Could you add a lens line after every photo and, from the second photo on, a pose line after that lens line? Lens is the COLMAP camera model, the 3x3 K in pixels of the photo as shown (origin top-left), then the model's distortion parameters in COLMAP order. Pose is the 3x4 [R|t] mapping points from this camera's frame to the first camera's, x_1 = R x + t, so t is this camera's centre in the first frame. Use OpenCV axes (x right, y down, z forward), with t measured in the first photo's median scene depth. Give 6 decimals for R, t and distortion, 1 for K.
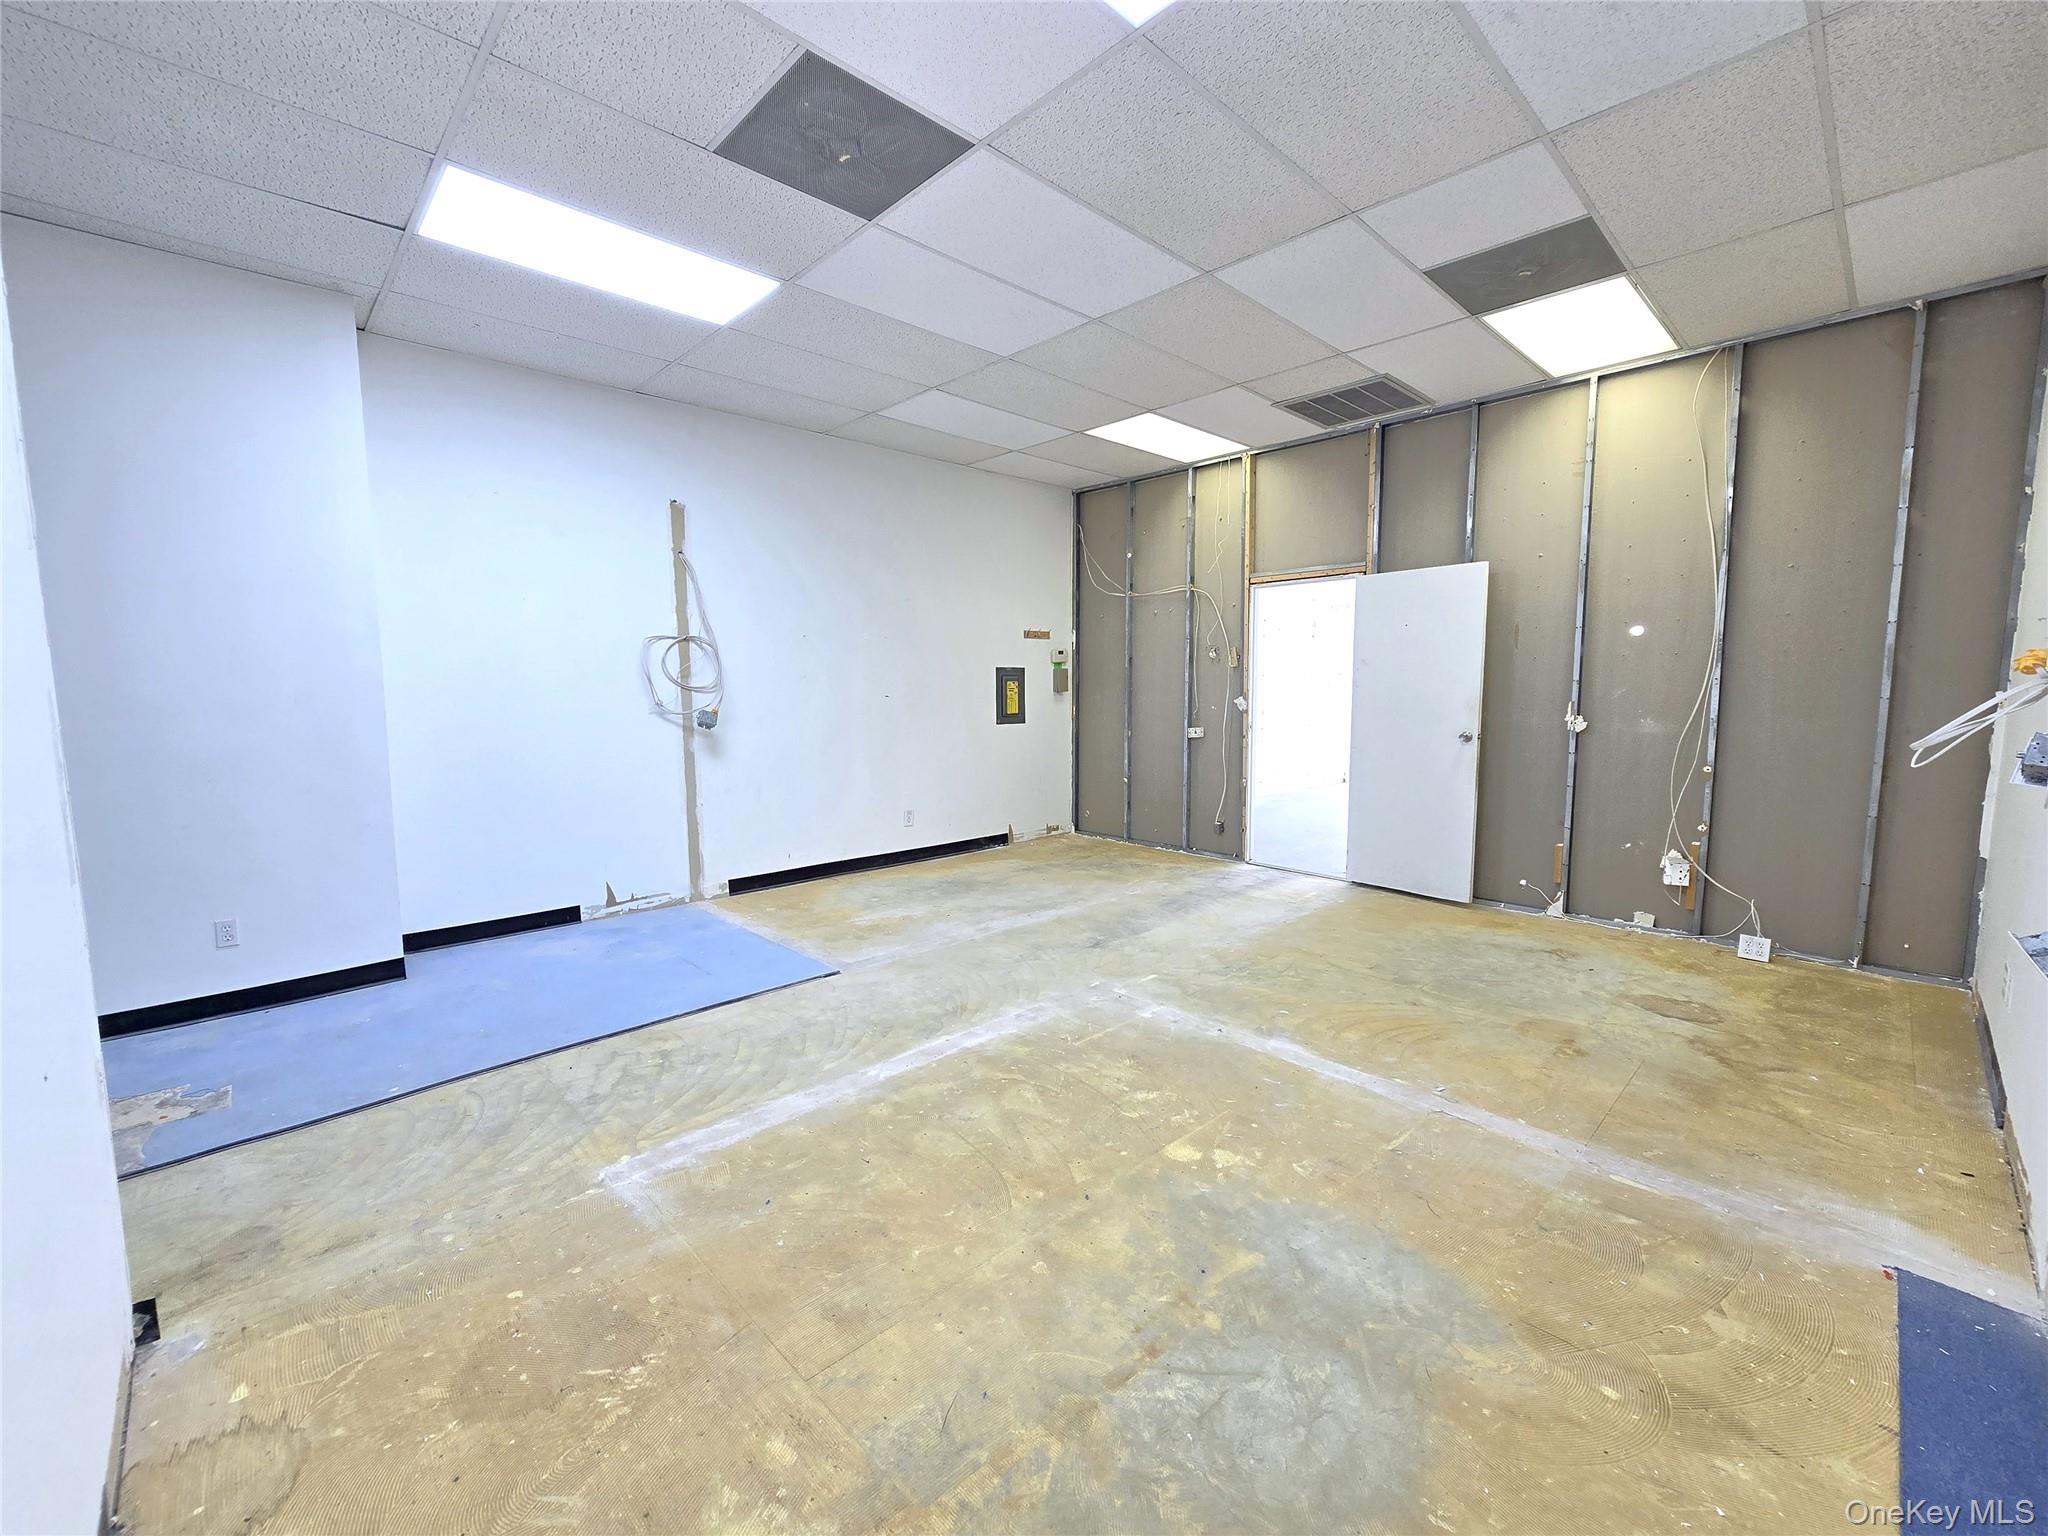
lens RADIAL K [[840.4, 0, 1016.6], [0, 840.4, 775.3], [0, 0, 1]] dist [-0.005597, 0.000271]
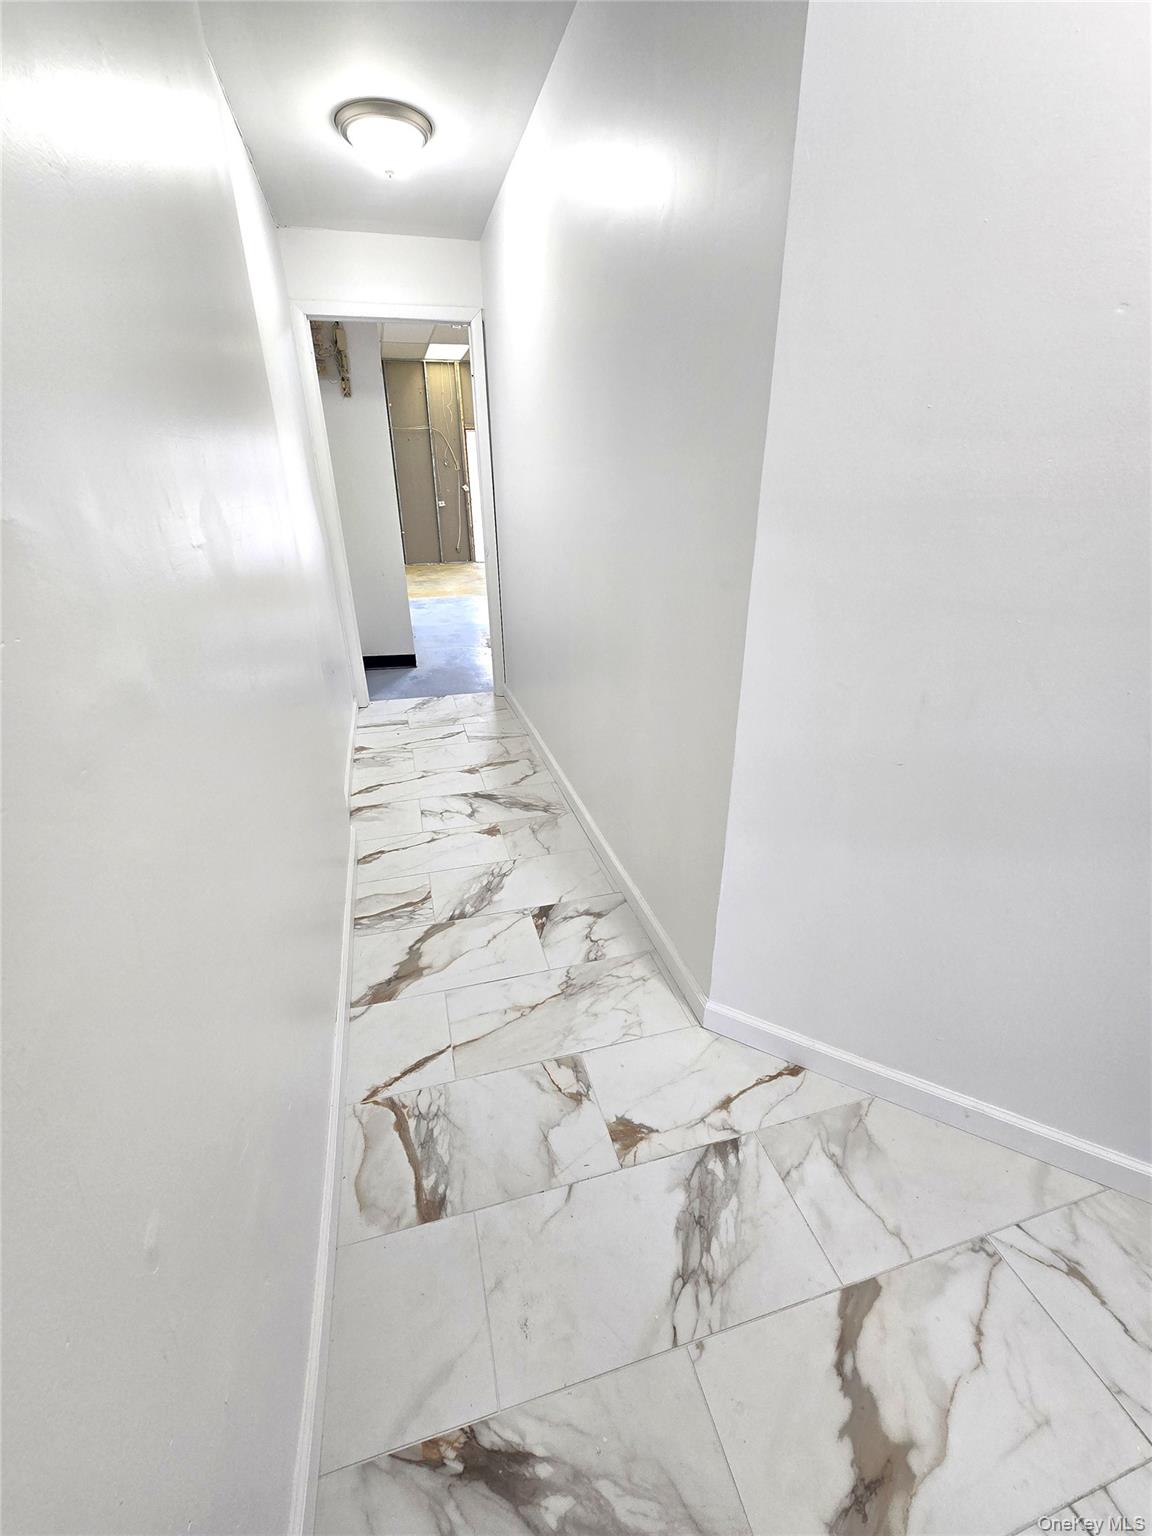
lens RADIAL K [[627.2, 0, 569.6], [0, 627.2, 764.2], [0, 0, 1]] dist [-0.001127, 0.000904]
pose [[0.462049, -0.370349, 0.805824, -2.068632], [0.107727, 0.925341, 0.363509, 0.030607], [-0.880287, -0.081150, 0.467449, -0.145249]]
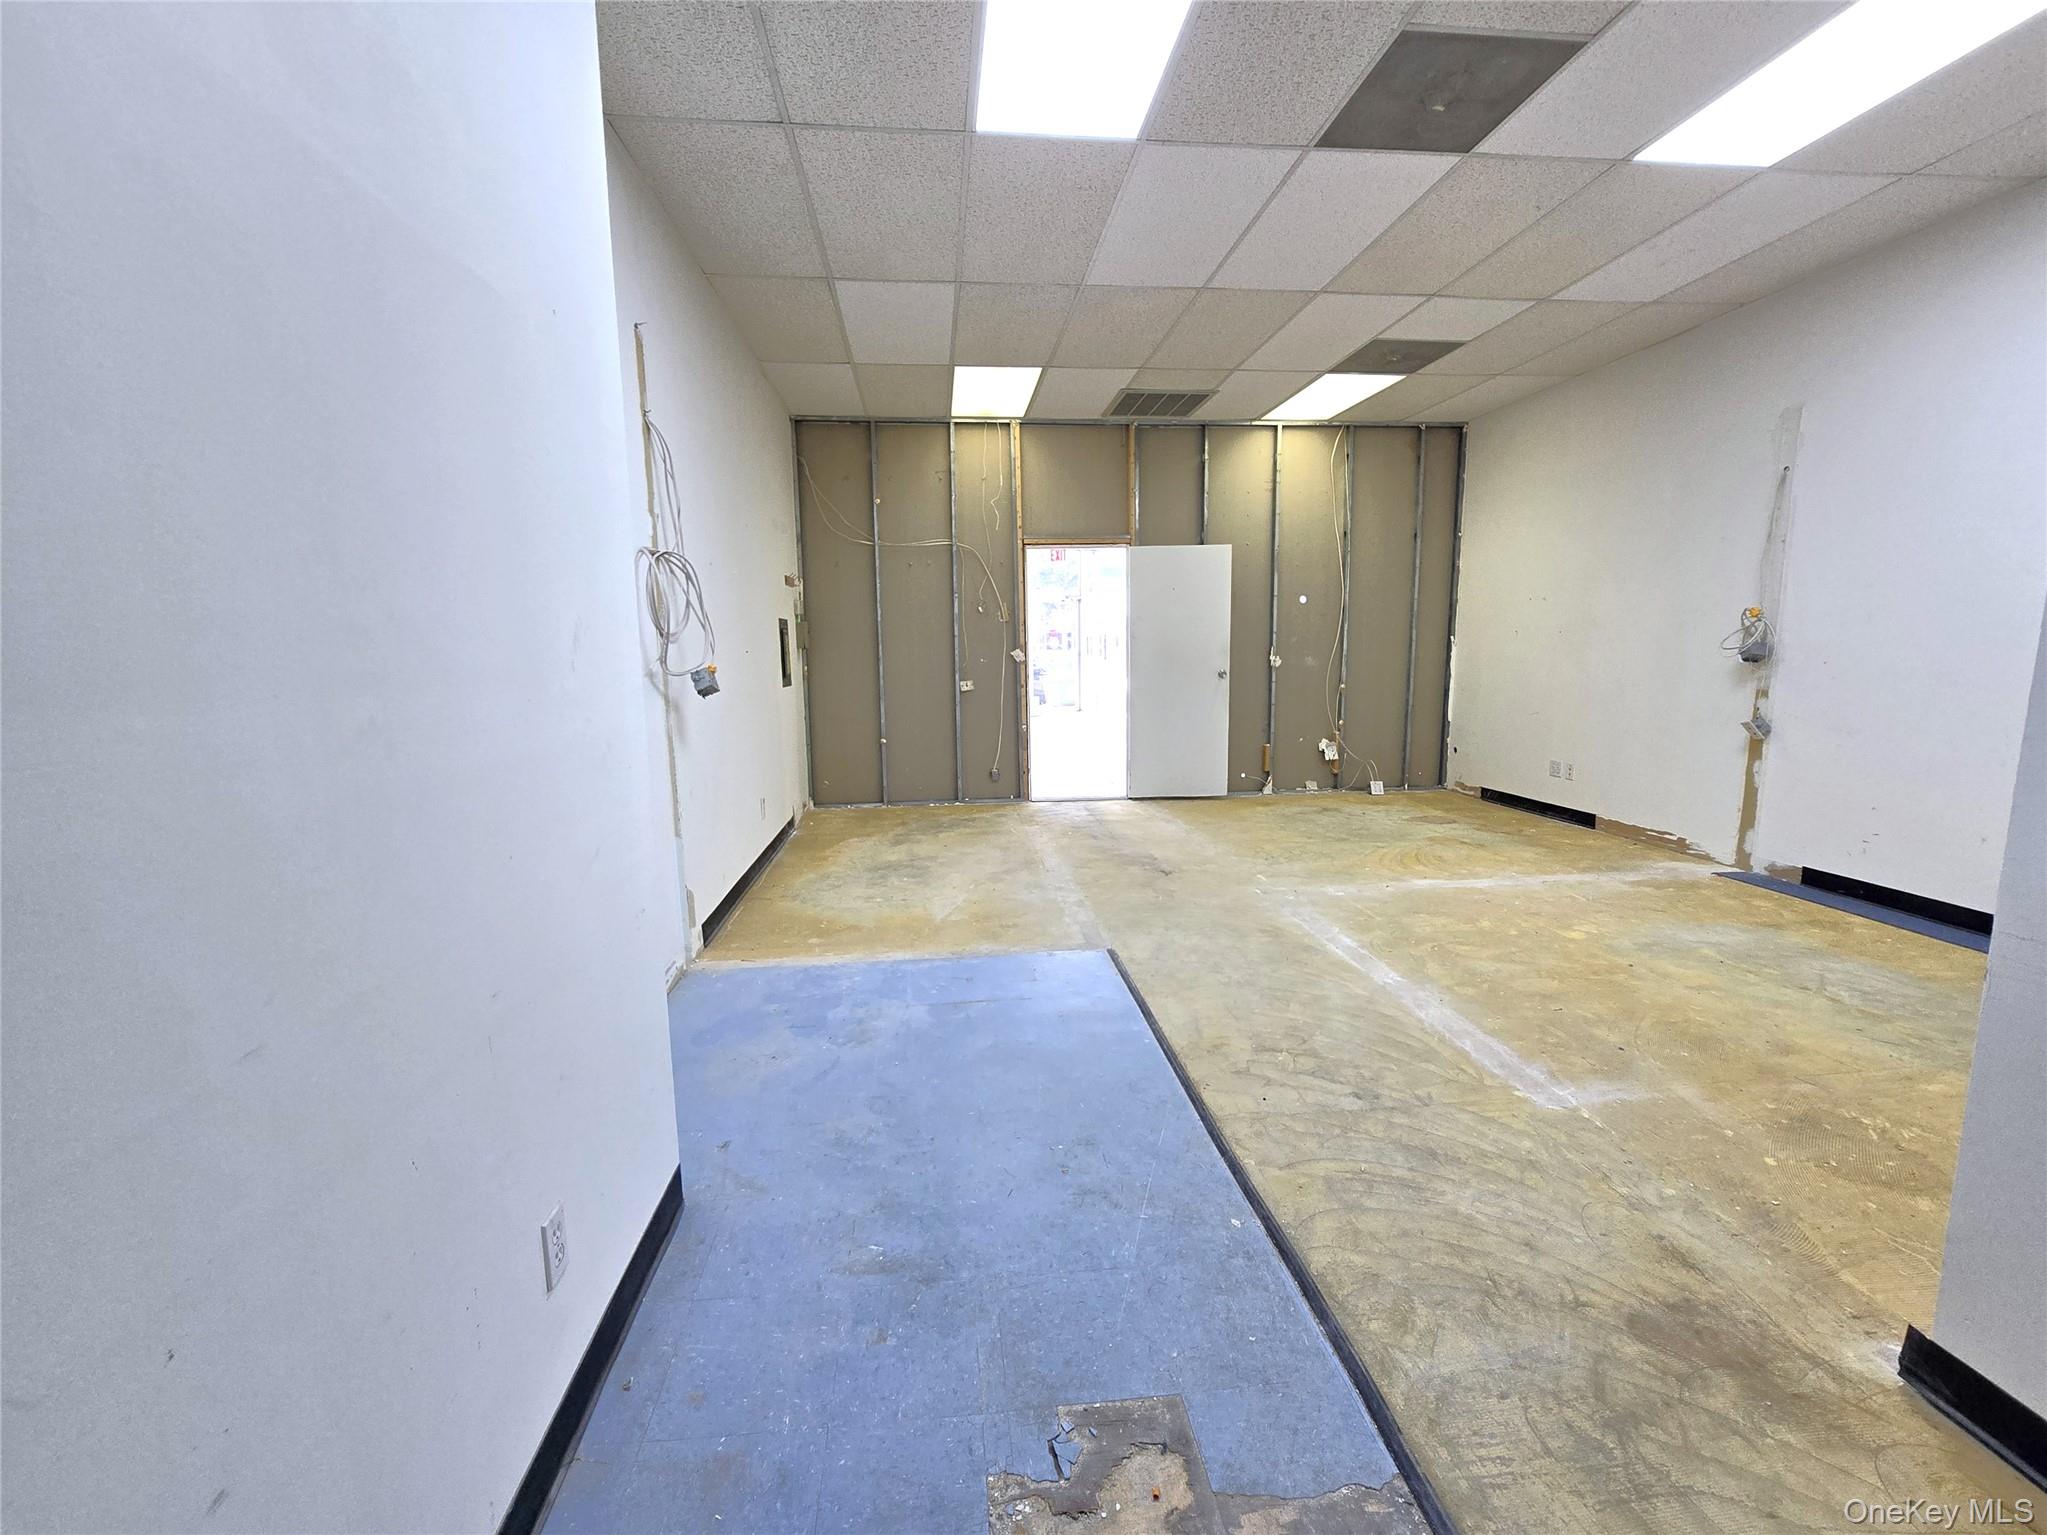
lens RADIAL K [[853.0, 0, 1017.5], [0, 853.0, 776.9], [0, 0, 1]] dist [-0.006003, 0.000660]
pose [[0.610127, -0.124475, 0.782465, -1.030526], [0.098394, 0.991841, 0.081060, -0.033276], [-0.786170, 0.027533, 0.617396, 0.552652]]
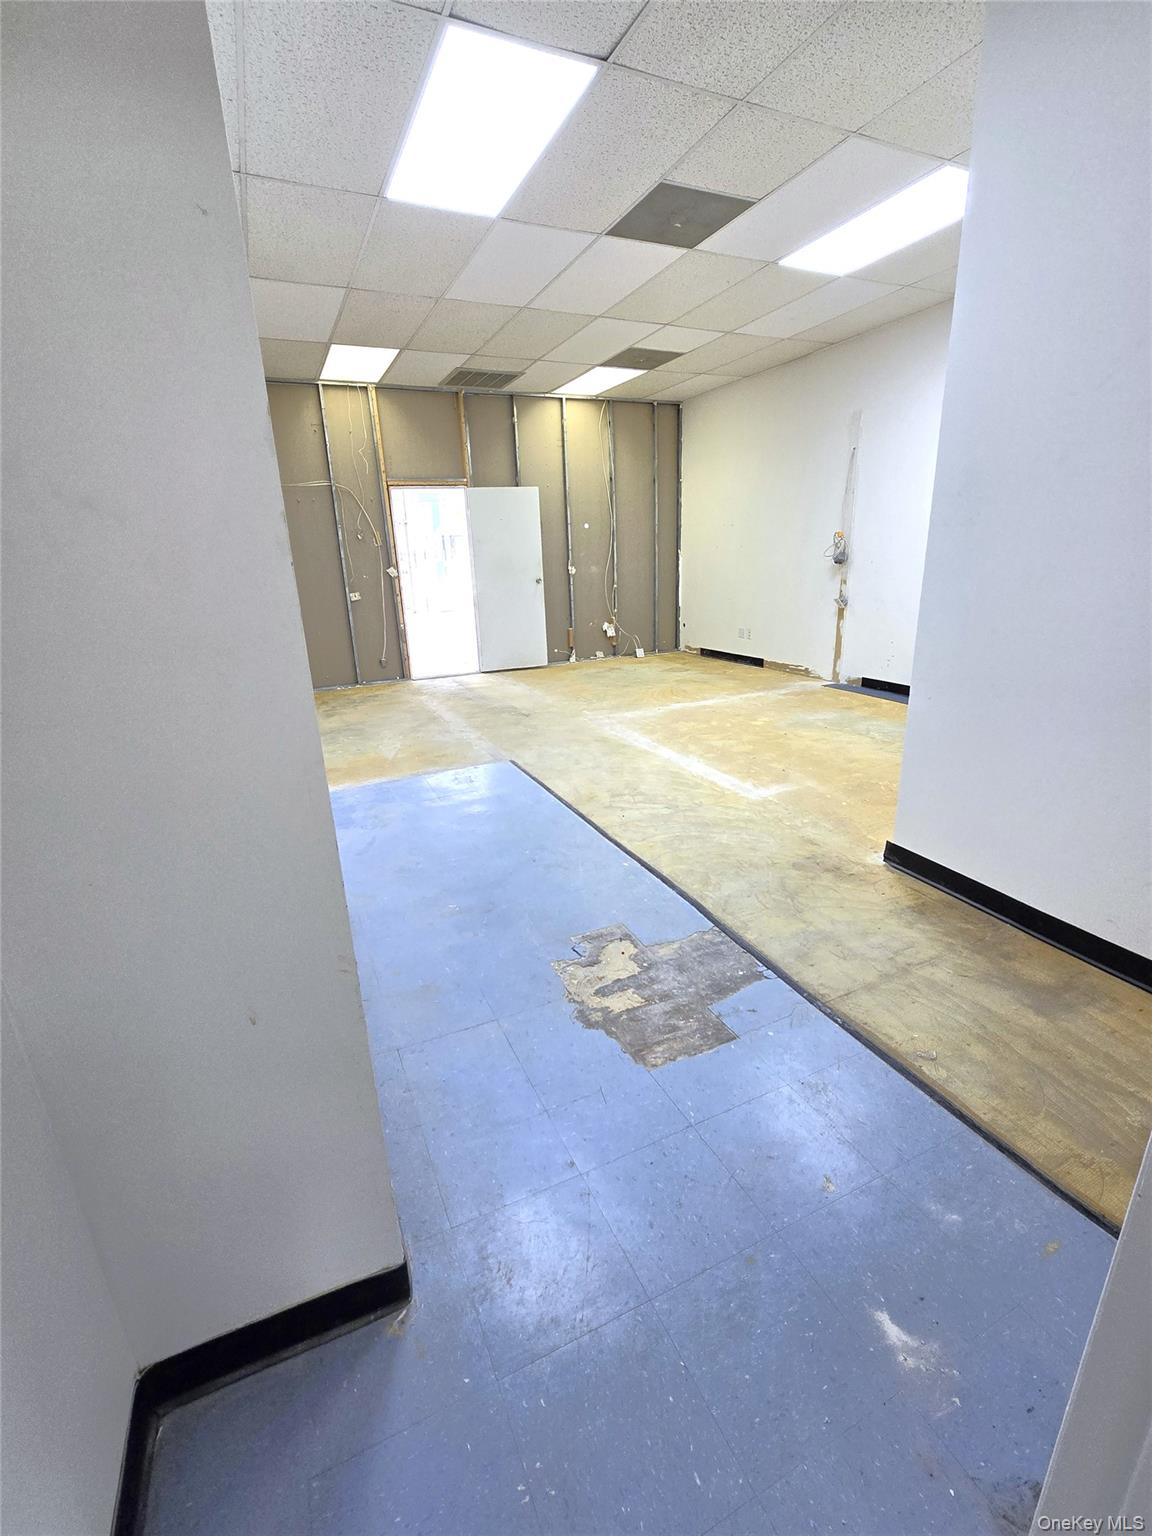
lens RADIAL K [[661.1, 0, 571.1], [0, 661.1, 764.1], [0, 0, 1]] dist [-0.002601, -0.000225]
pose [[0.316265, -0.298681, 0.900426, -1.292775], [0.138950, 0.953492, 0.267479, -0.052355], [-0.938440, 0.040520, 0.343058, 0.555287]]
